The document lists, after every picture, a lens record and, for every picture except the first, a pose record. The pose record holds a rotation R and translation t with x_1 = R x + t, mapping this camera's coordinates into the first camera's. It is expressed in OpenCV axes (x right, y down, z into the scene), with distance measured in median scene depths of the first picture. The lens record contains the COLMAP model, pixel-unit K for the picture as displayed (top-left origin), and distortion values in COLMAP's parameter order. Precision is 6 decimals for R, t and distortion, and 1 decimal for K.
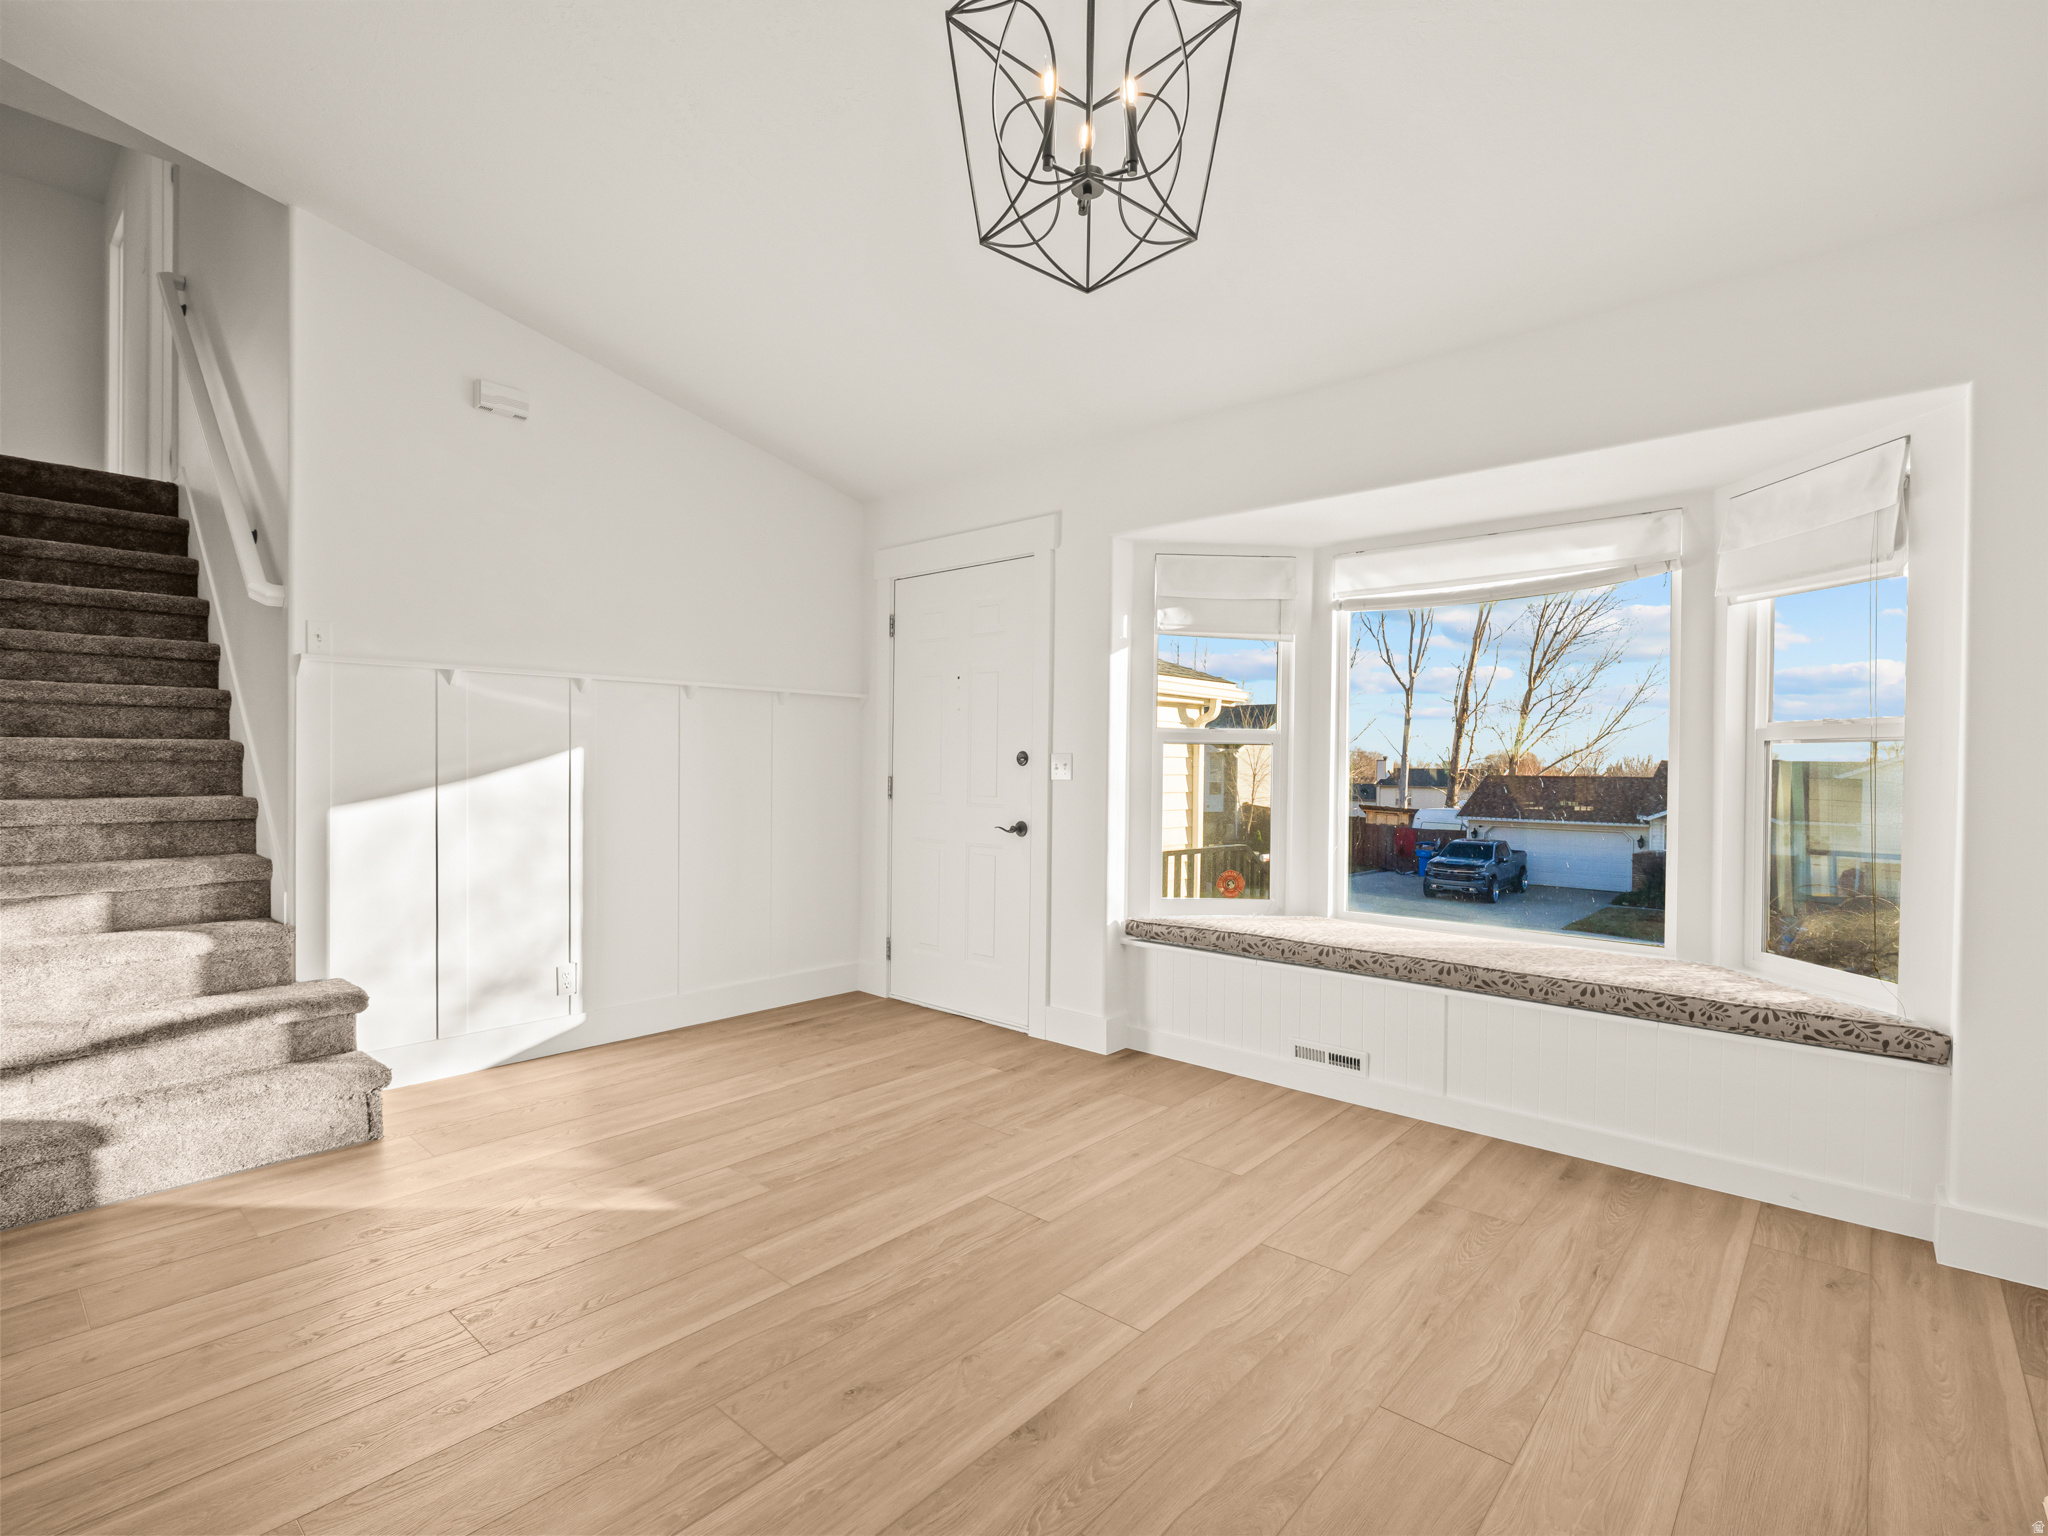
lens RADIAL K [[975.2, 0, 1024.4], [0, 975.2, 774.2], [0, 0, 1]] dist [-0.008486, -0.001211]
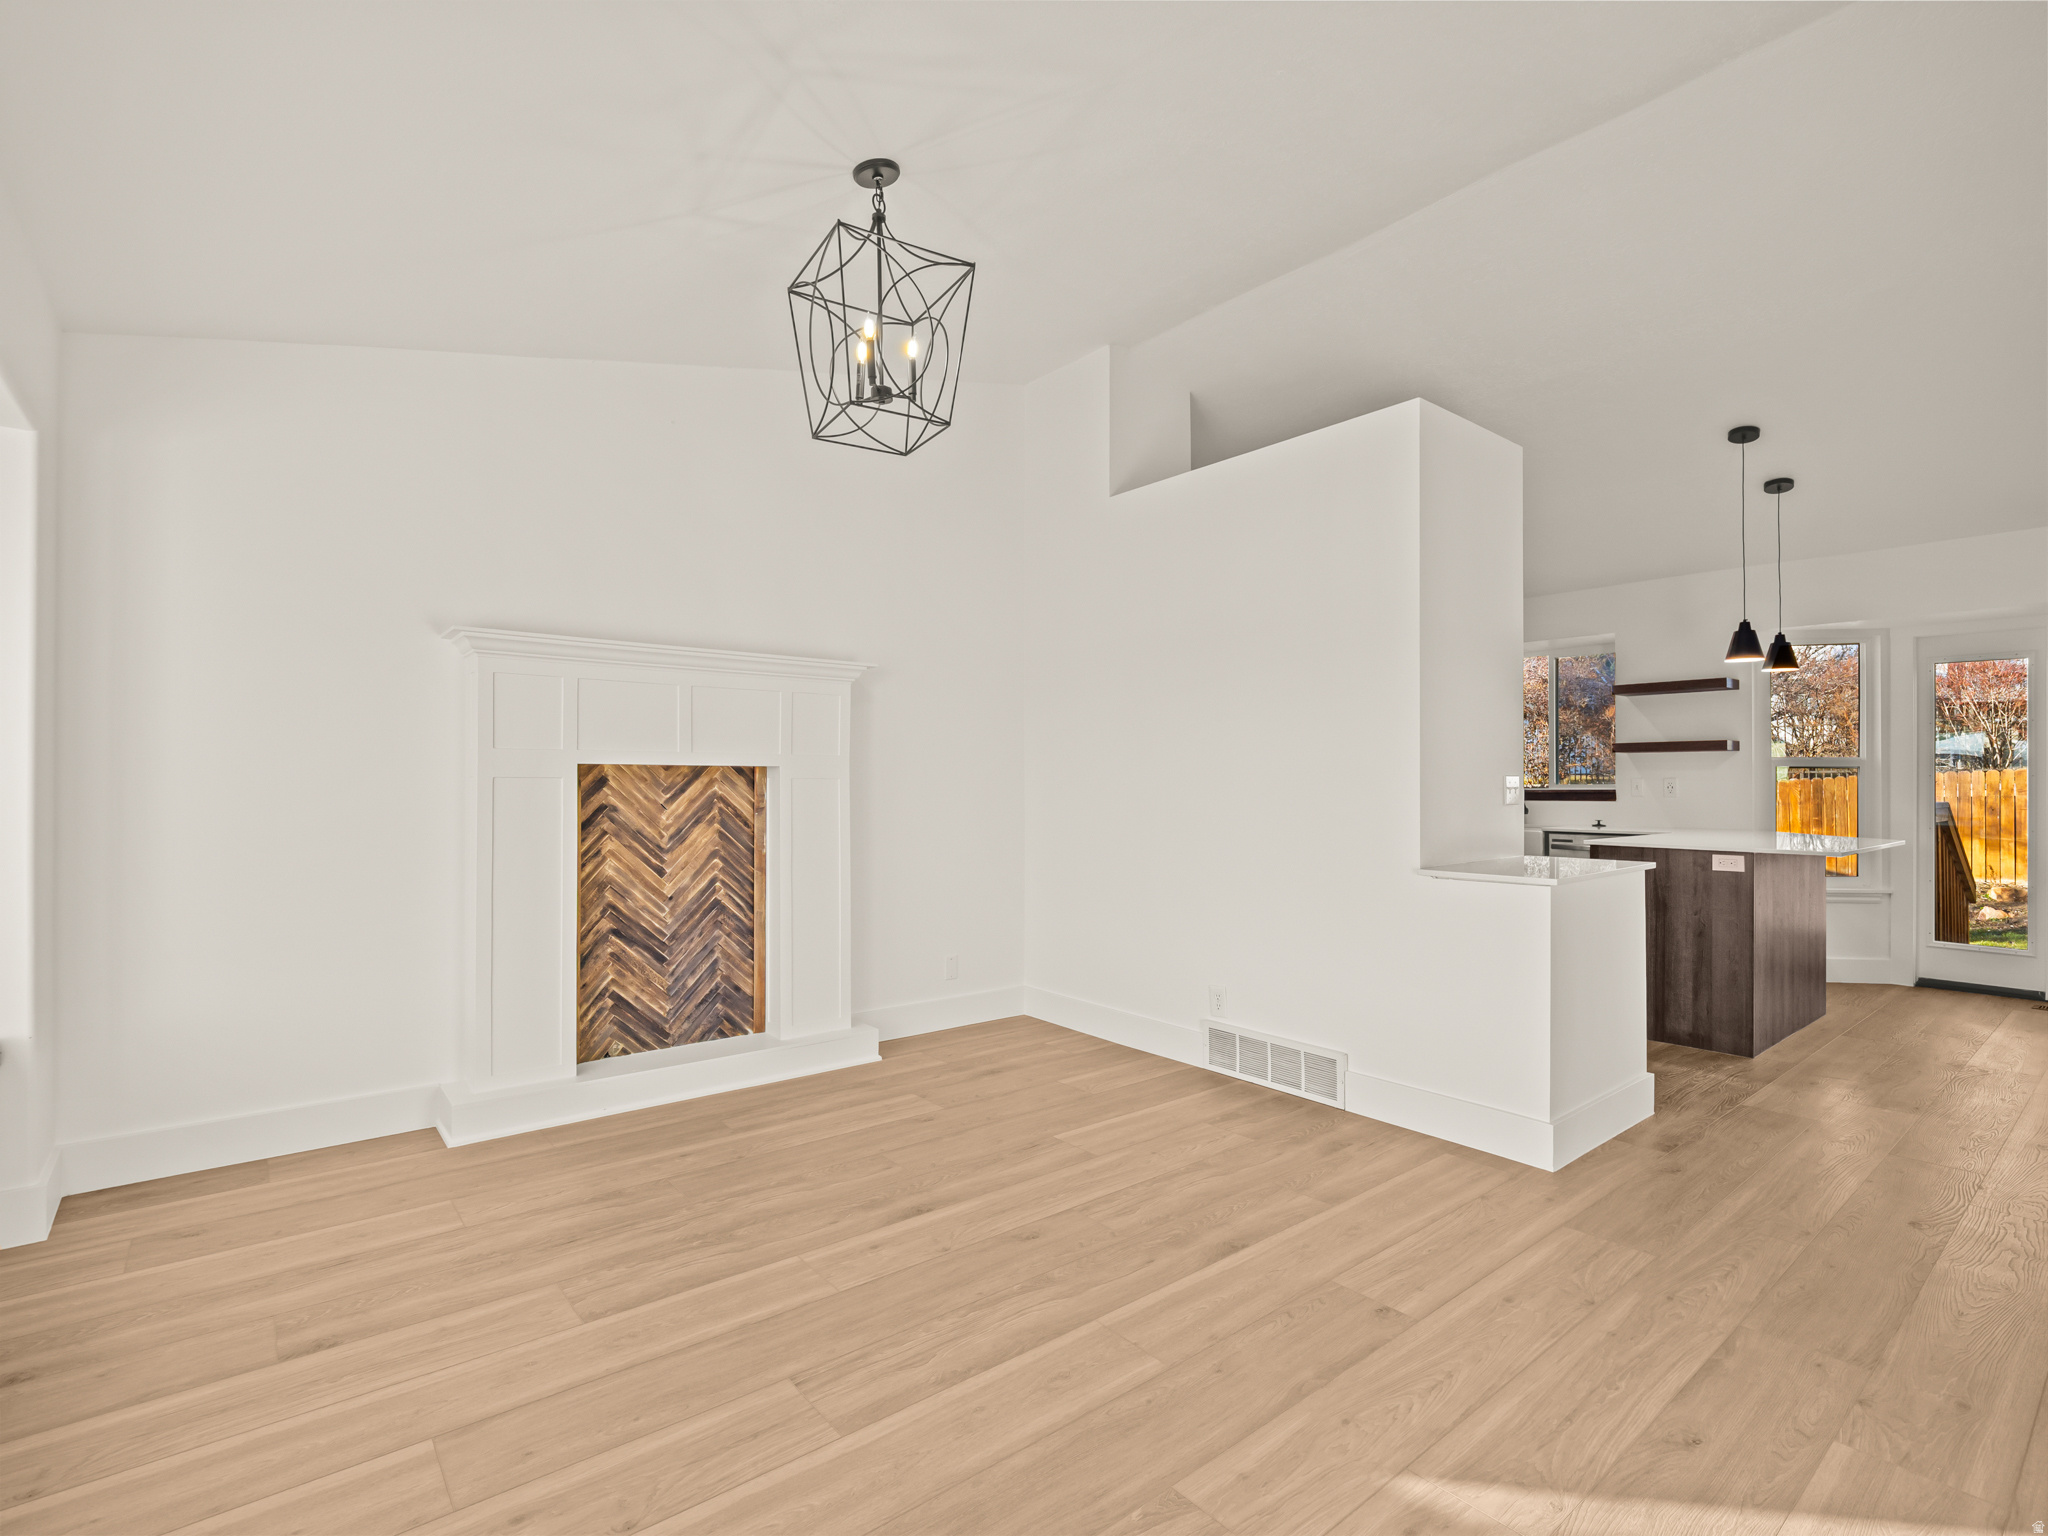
lens RADIAL K [[975.2, 0, 1024.6], [0, 975.2, 769.5], [0, 0, 1]] dist [-0.008486, -0.001211]
pose [[-0.985989, -0.006838, 0.166668, -0.218143], [-0.007051, 0.999975, -0.000682, -0.019545], [-0.166659, -0.001848, -0.986013, 1.317946]]
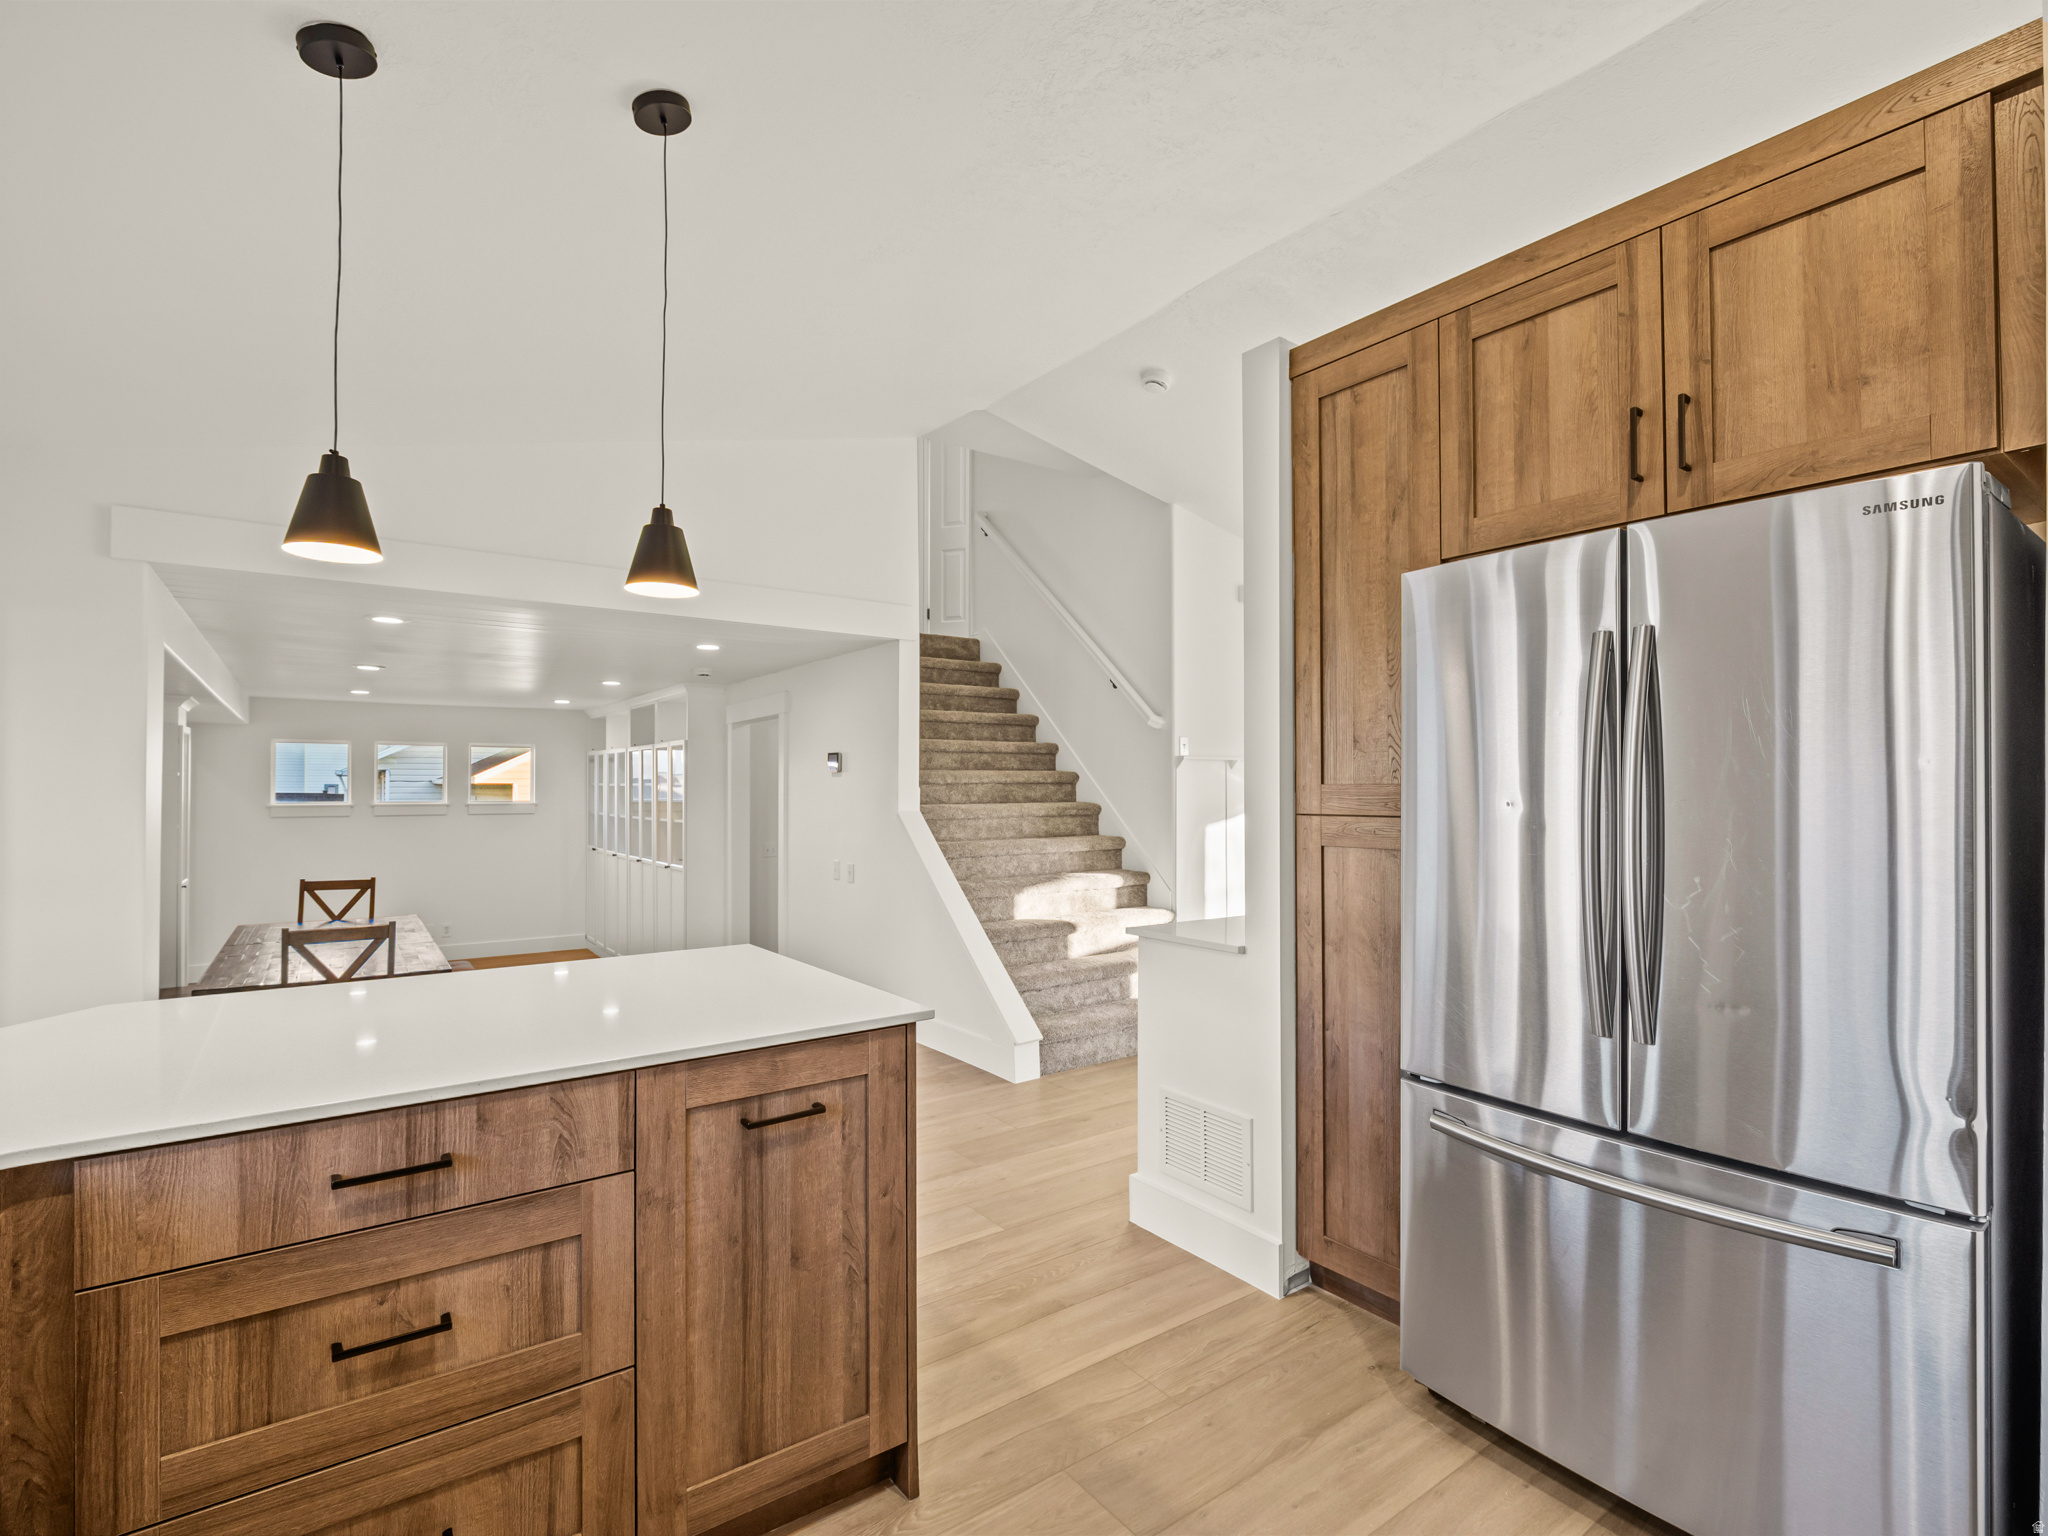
lens RADIAL K [[975.2, 0, 1025.4], [0, 975.2, 777.6], [0, 0, 1]] dist [-0.008486, -0.001211]
pose [[0.976085, -0.011954, -0.217062, -0.618082], [0.006668, 0.999664, -0.025065, -0.040351], [0.217289, 0.023019, 0.975836, -0.769128]]
